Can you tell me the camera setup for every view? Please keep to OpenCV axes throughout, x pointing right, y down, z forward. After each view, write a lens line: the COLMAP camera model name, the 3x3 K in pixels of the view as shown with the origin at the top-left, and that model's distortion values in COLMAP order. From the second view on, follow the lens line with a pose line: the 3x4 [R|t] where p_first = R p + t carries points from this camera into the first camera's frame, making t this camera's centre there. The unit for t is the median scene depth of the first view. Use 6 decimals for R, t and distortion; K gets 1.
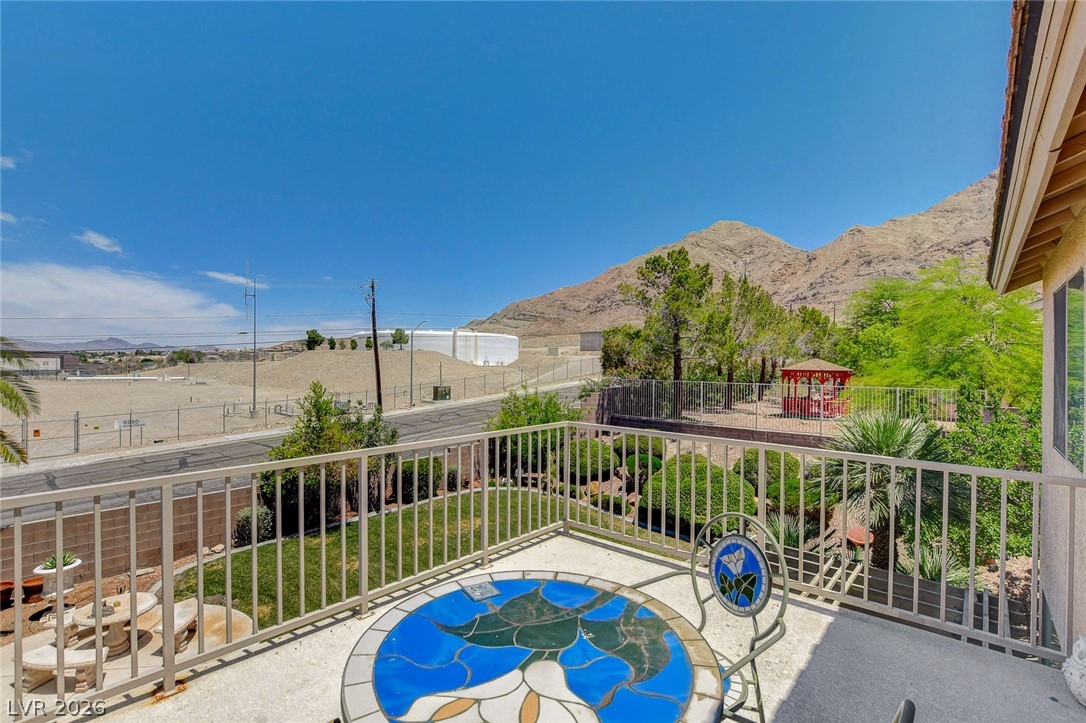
lens RADIAL K [[497.8, 0, 543.0], [0, 497.8, 361.5], [0, 0, 1]] dist [-0.026063, -0.000237]
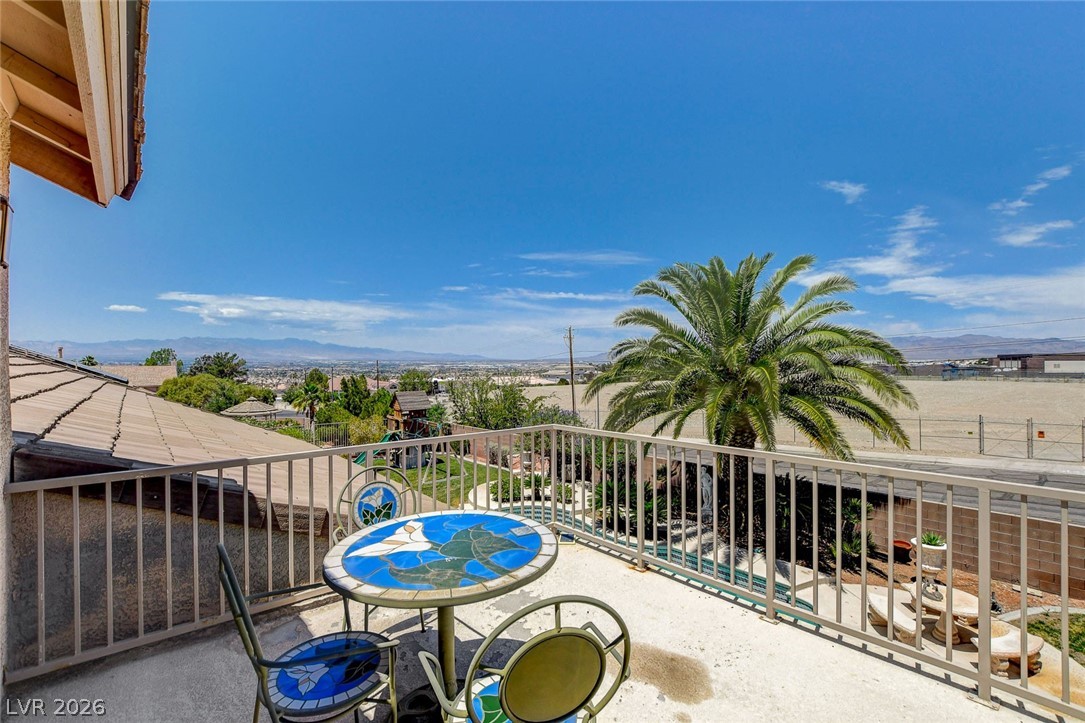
lens RADIAL K [[478.4, 0, 542.5], [0, 478.4, 361.5], [0, 0, 1]] dist [-0.016096, 0.000241]
pose [[-0.118577, -0.008893, -0.992905, 0.269700], [0.002569, 0.999954, -0.009263, -0.001498], [0.992942, -0.003649, -0.118549, 0.268055]]
